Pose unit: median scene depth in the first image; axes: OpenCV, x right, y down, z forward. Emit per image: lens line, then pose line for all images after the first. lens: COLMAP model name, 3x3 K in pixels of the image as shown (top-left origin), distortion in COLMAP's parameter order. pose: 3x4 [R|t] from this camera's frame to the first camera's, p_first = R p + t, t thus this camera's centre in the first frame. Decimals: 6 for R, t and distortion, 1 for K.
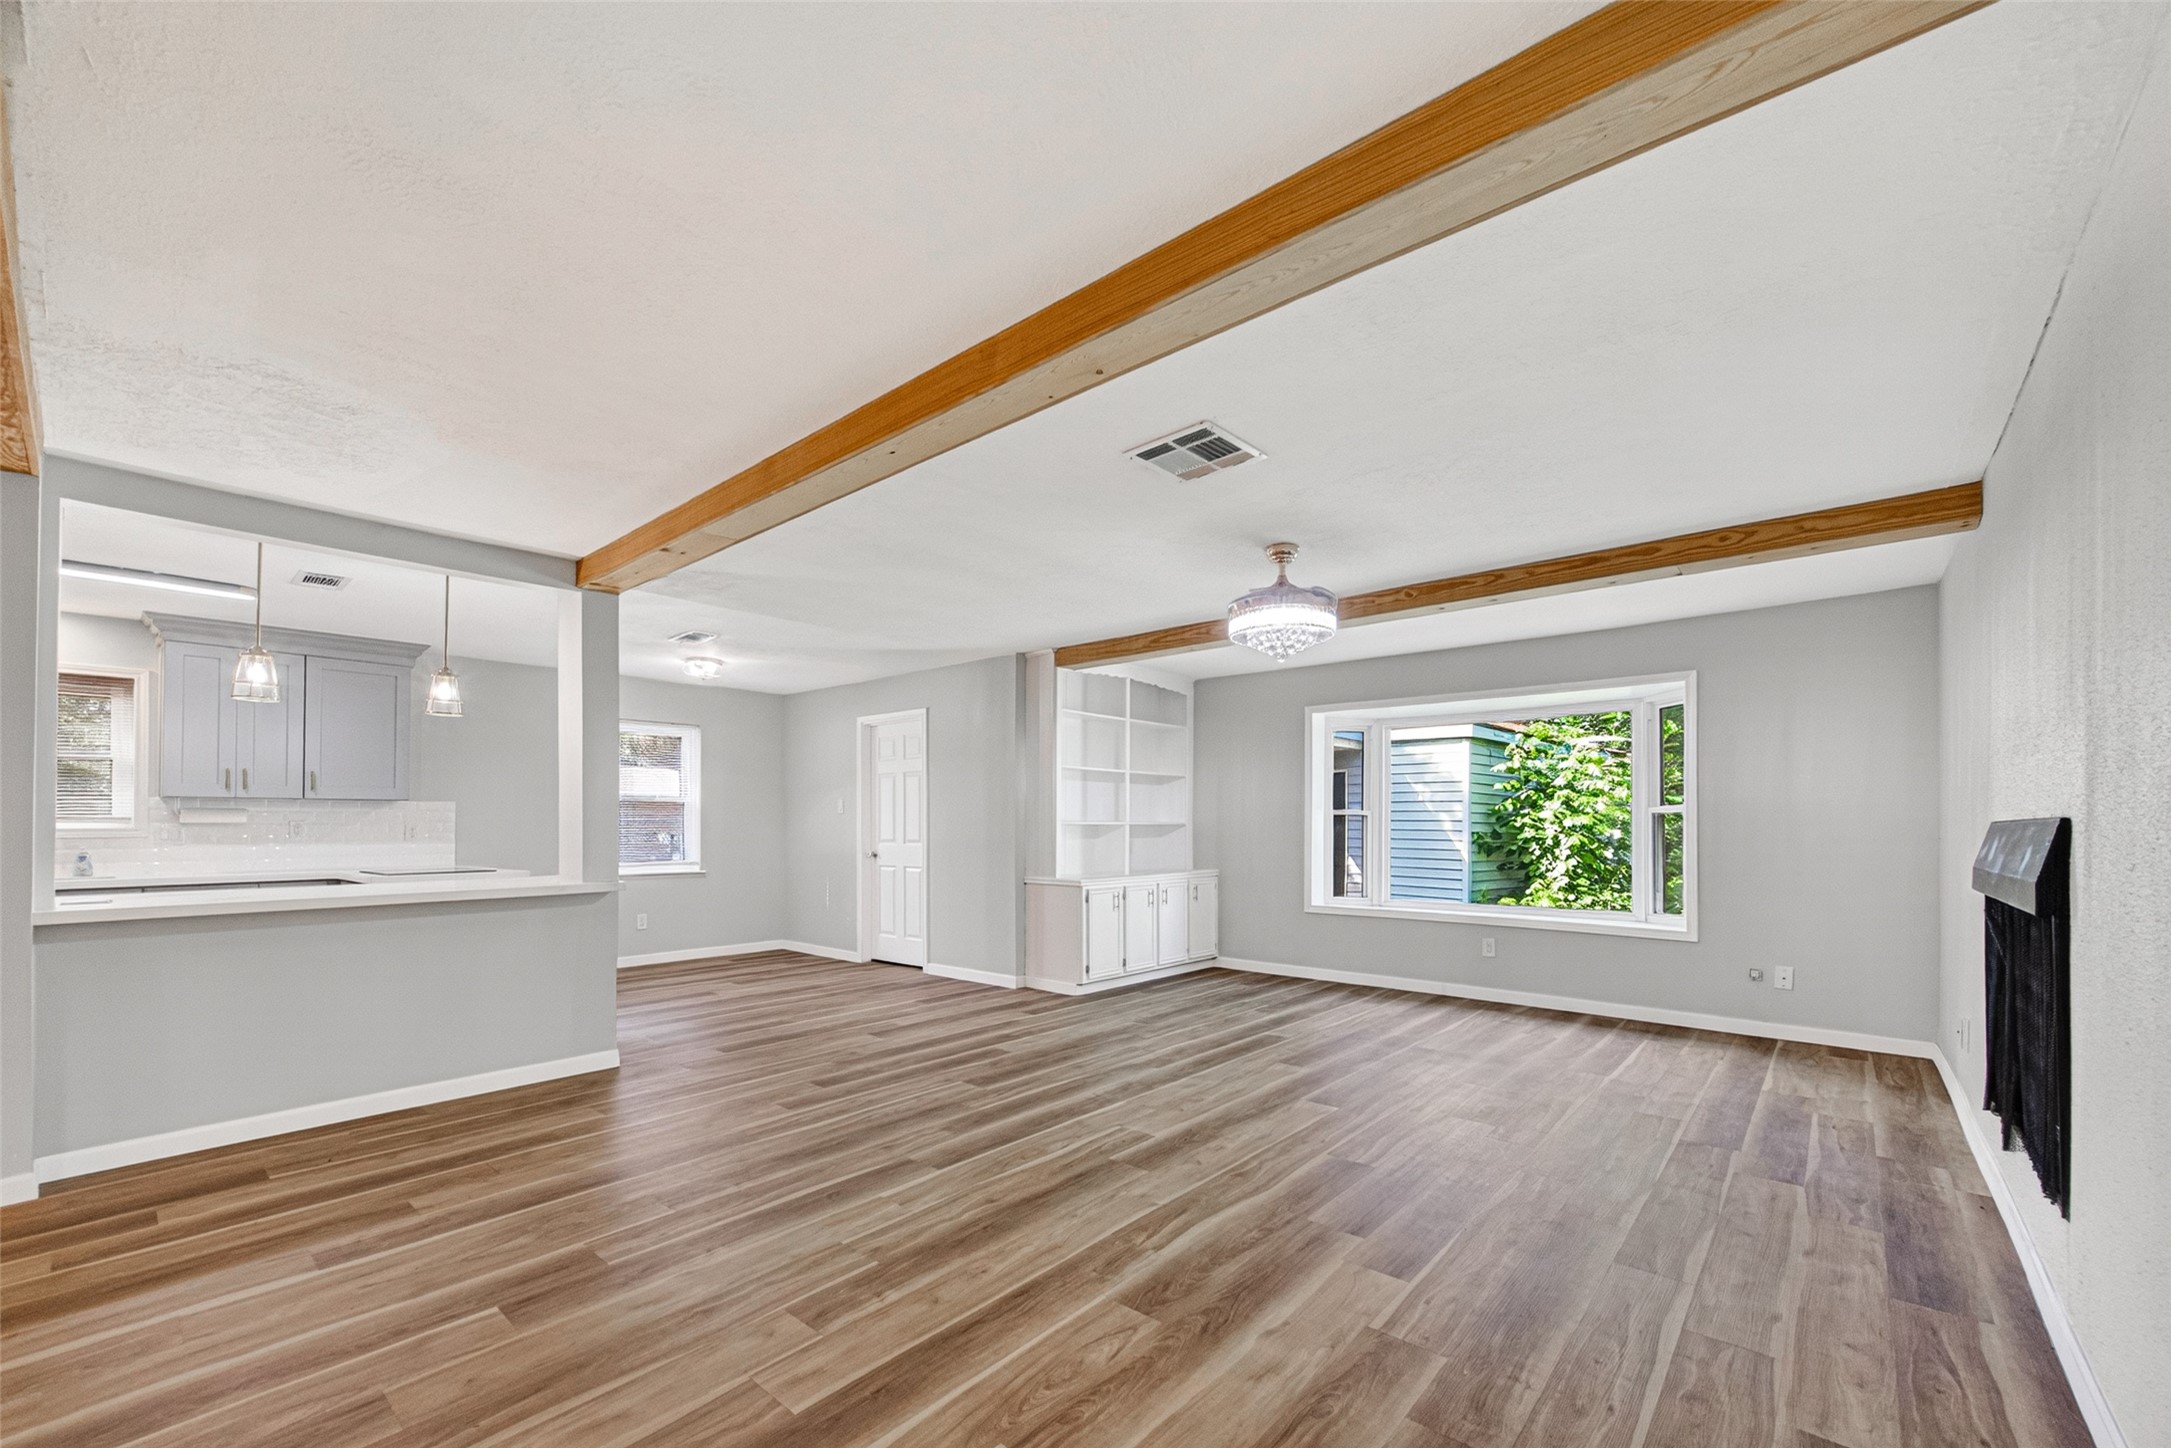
lens RADIAL K [[872.3, 0, 1050.1], [0, 872.3, 819.0], [0, 0, 1]] dist [-0.002085, -0.000163]
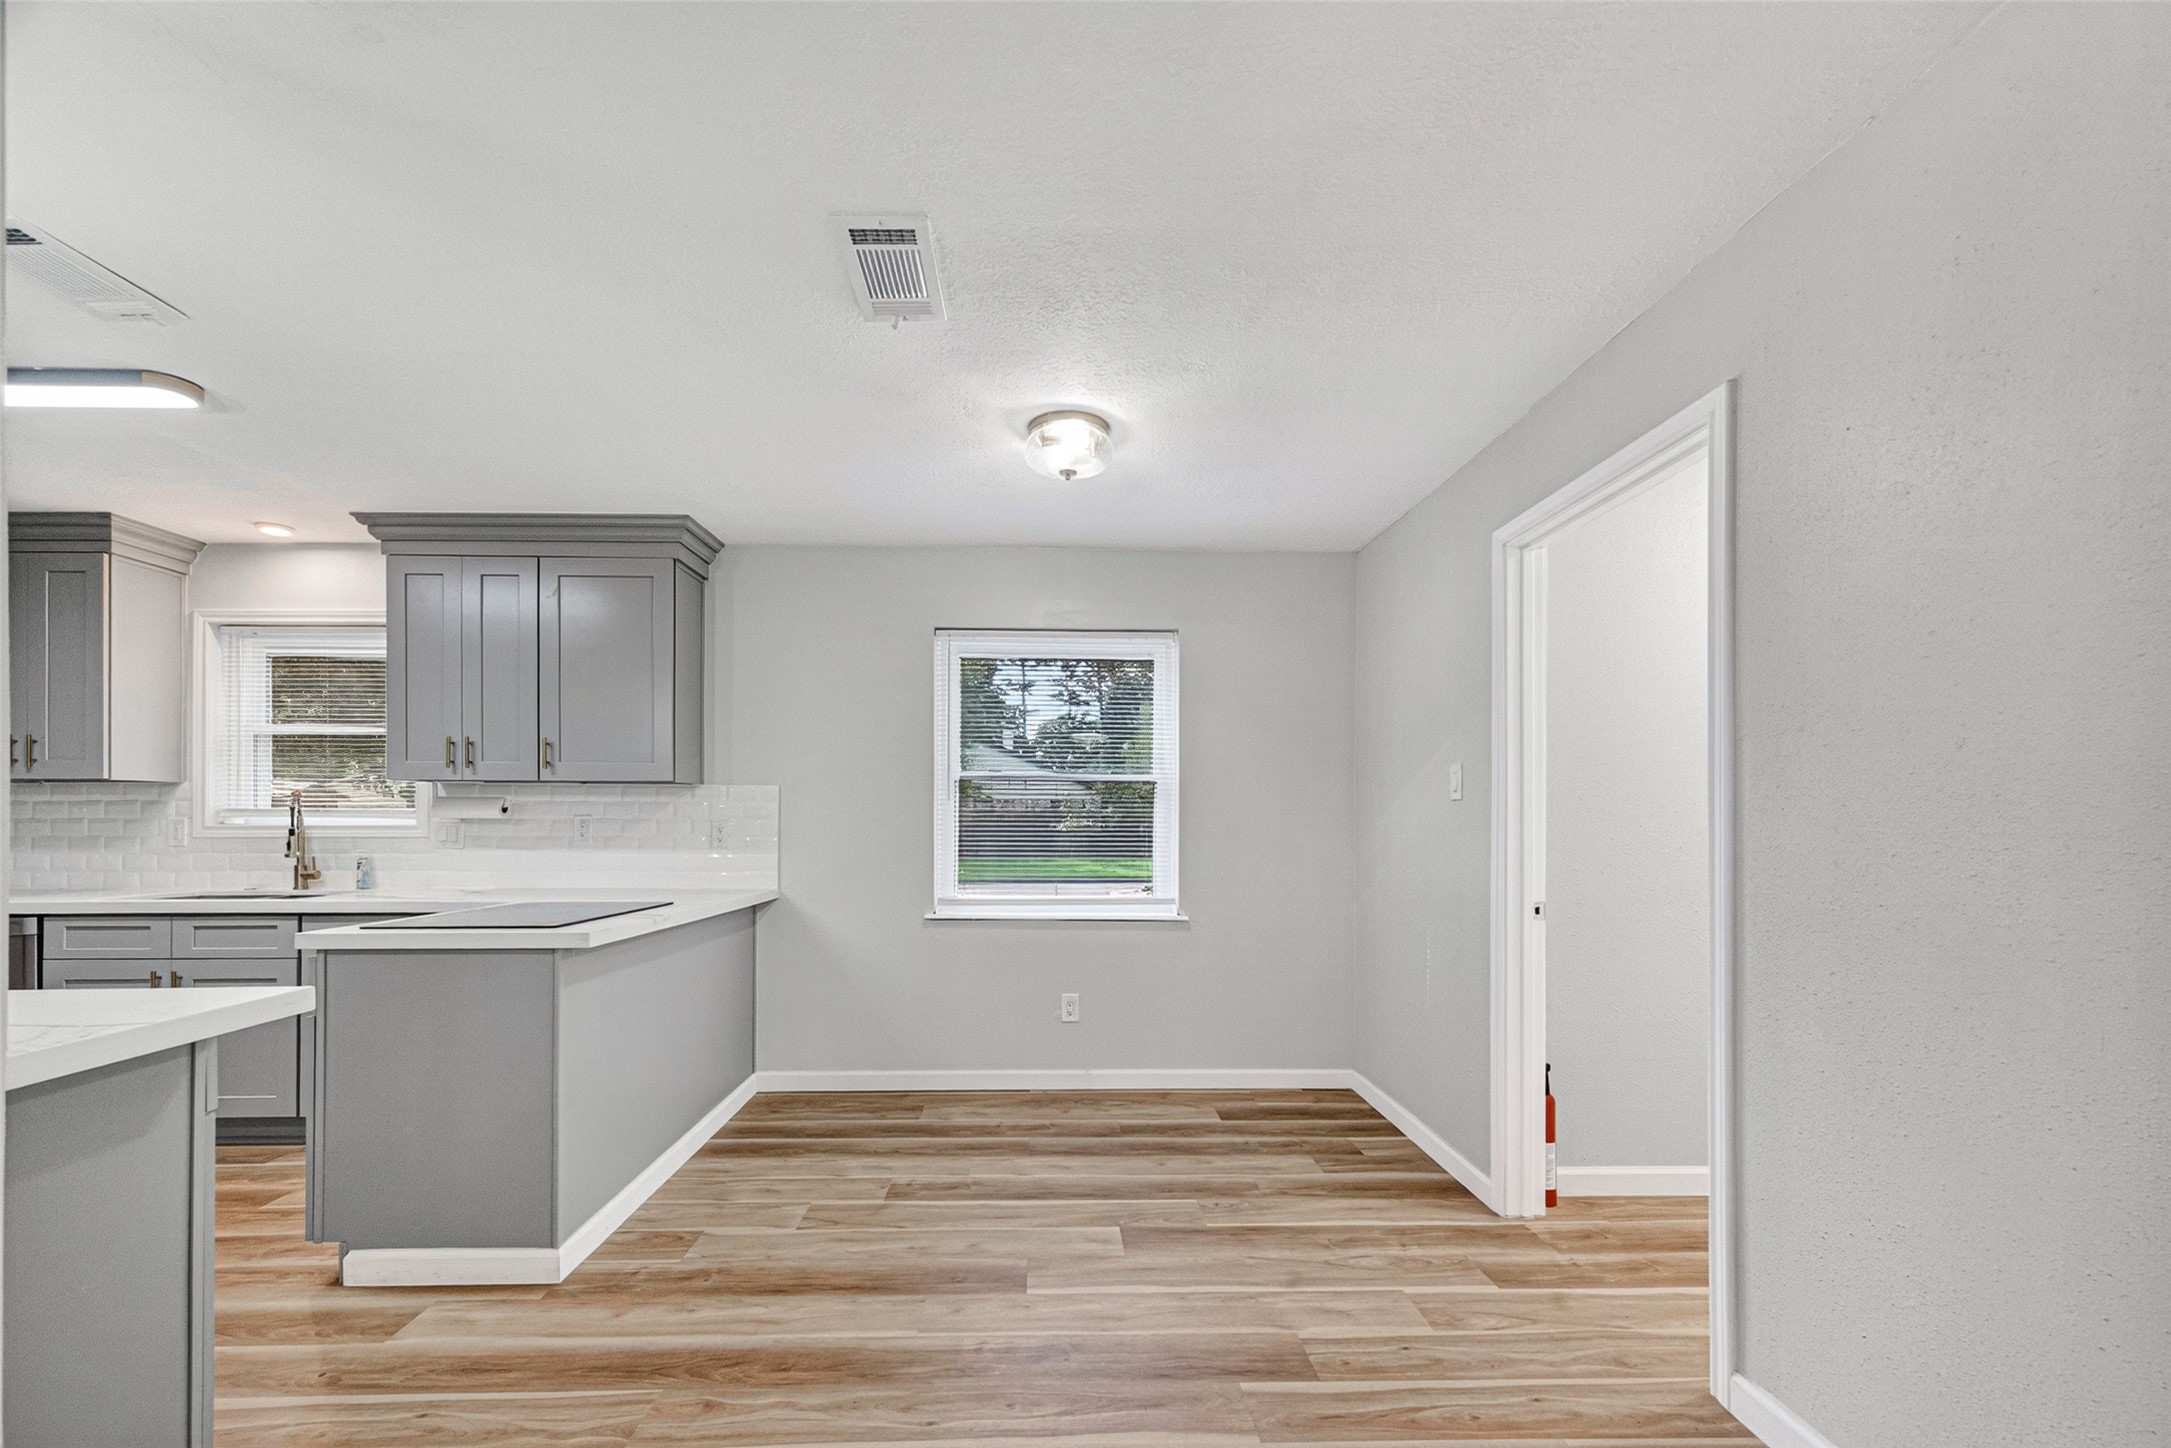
lens RADIAL K [[872.3, 0, 1050.1], [0, 872.3, 819.0], [0, 0, 1]] dist [-0.002085, -0.000163]
pose [[0.681222, 0.007248, -0.732041, -0.109843], [0.000084, 0.999950, 0.009979, -0.001310], [0.732076, -0.006859, 0.681188, 0.745189]]
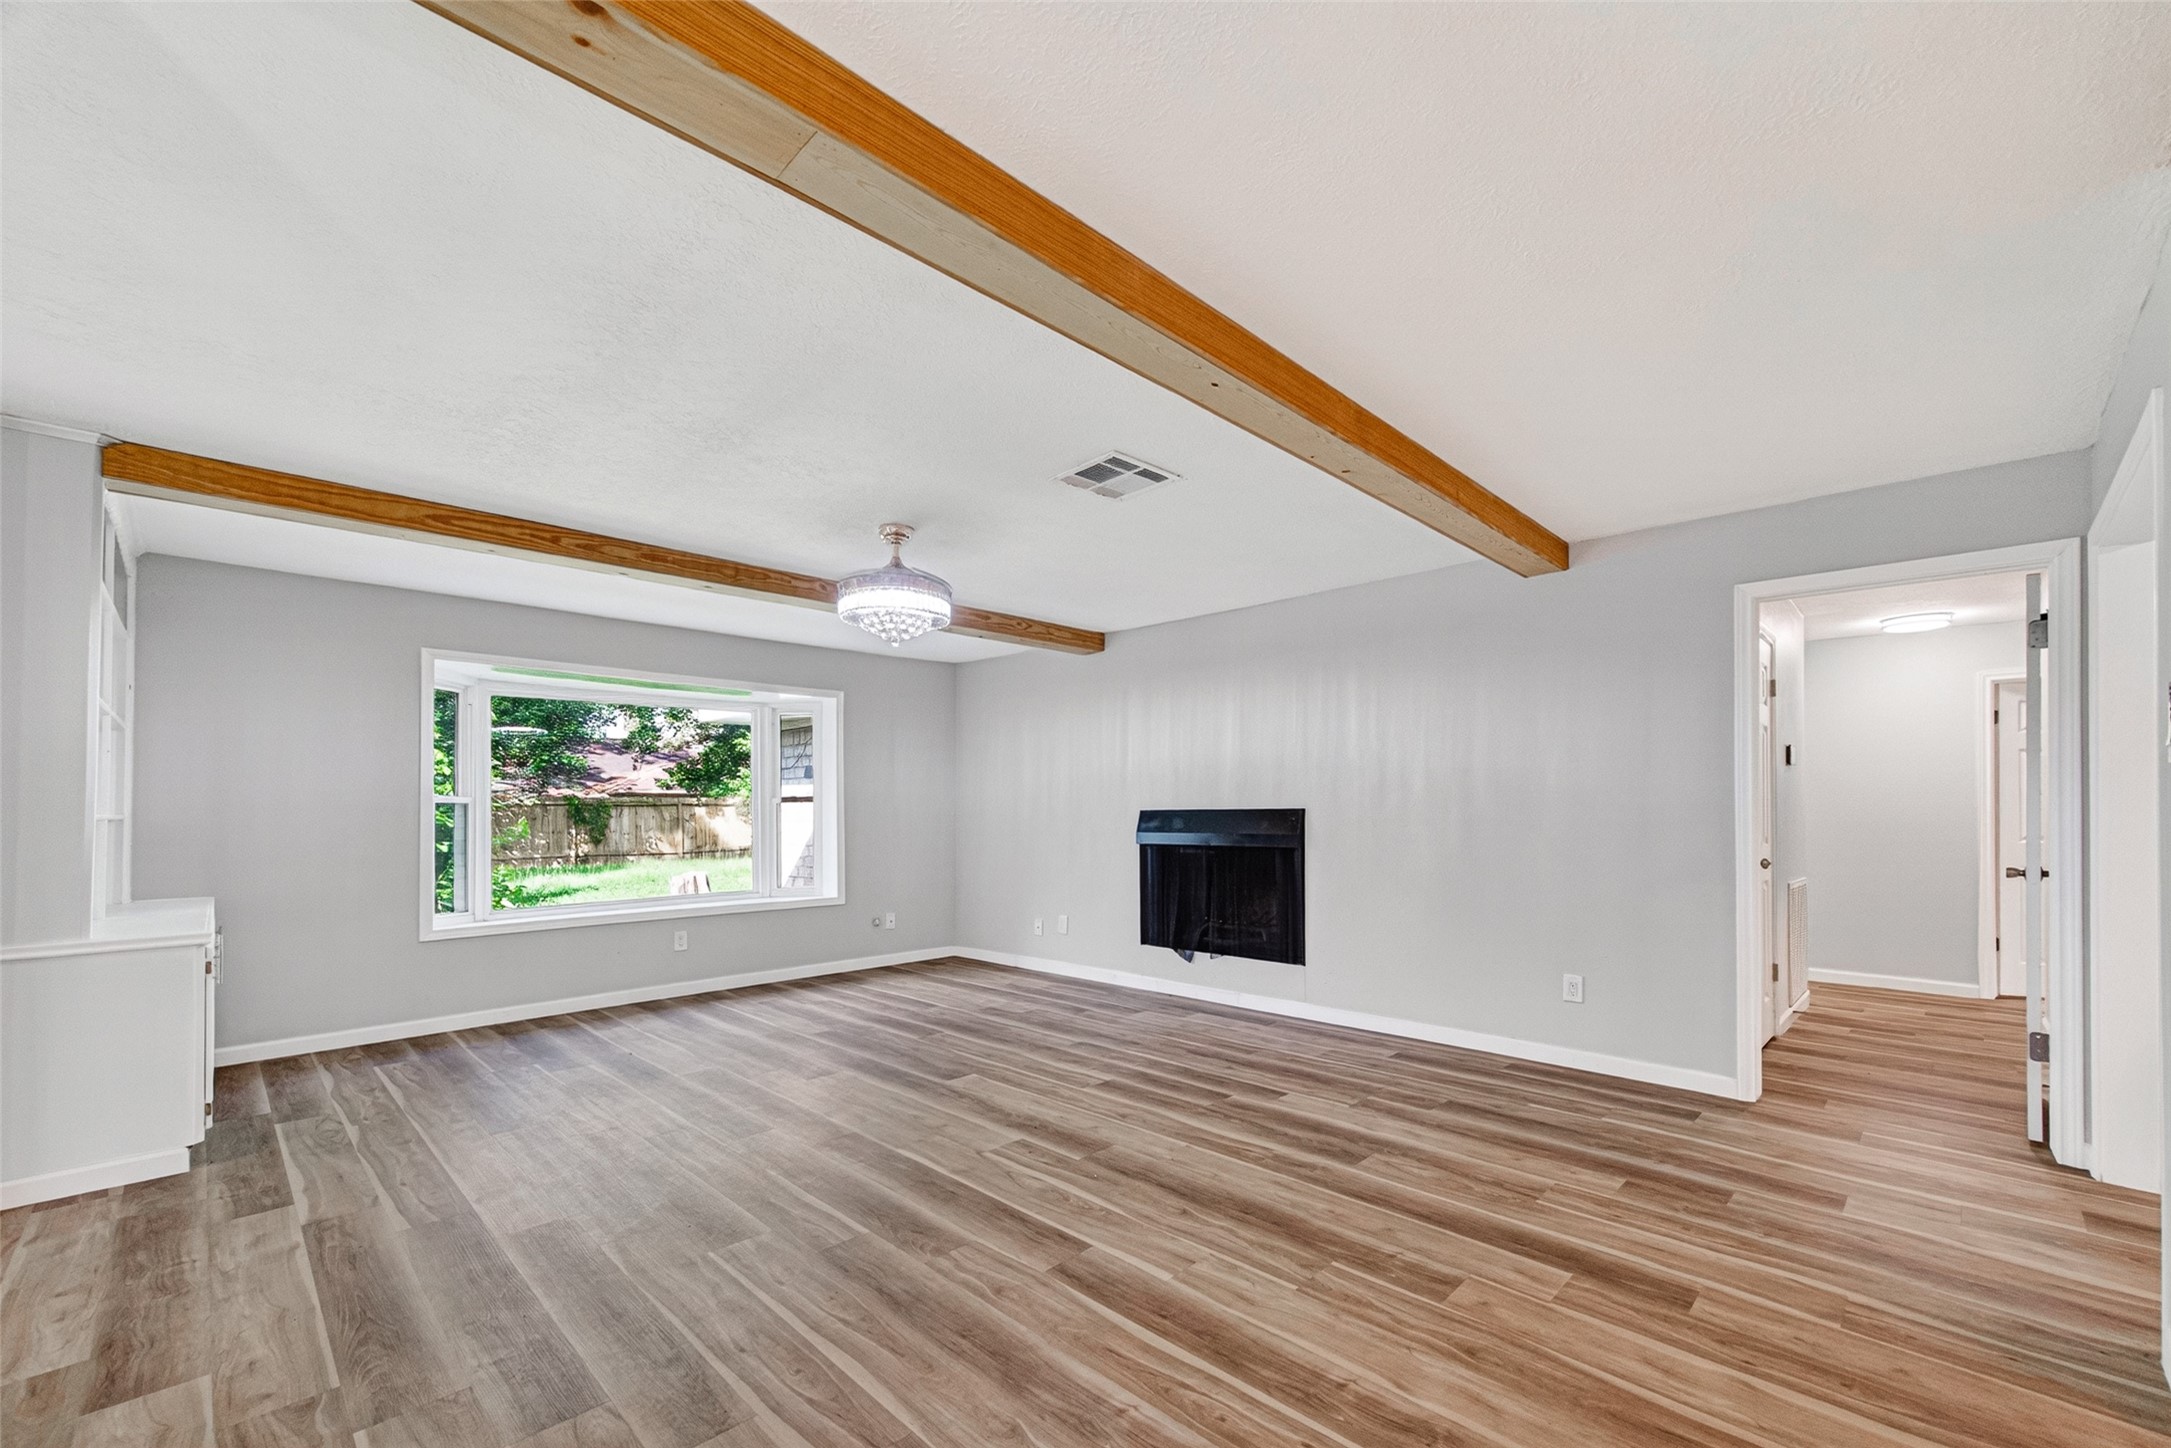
lens RADIAL K [[899.5, 0, 1126.2], [0, 899.5, 798.4], [0, 0, 1]] dist [0.009828, 0.000180]
pose [[0.018045, 0.012082, 0.999764, -0.447042], [-0.001198, 0.999927, -0.012062, 0.000908], [-0.999836, -0.000980, 0.018058, 0.445439]]
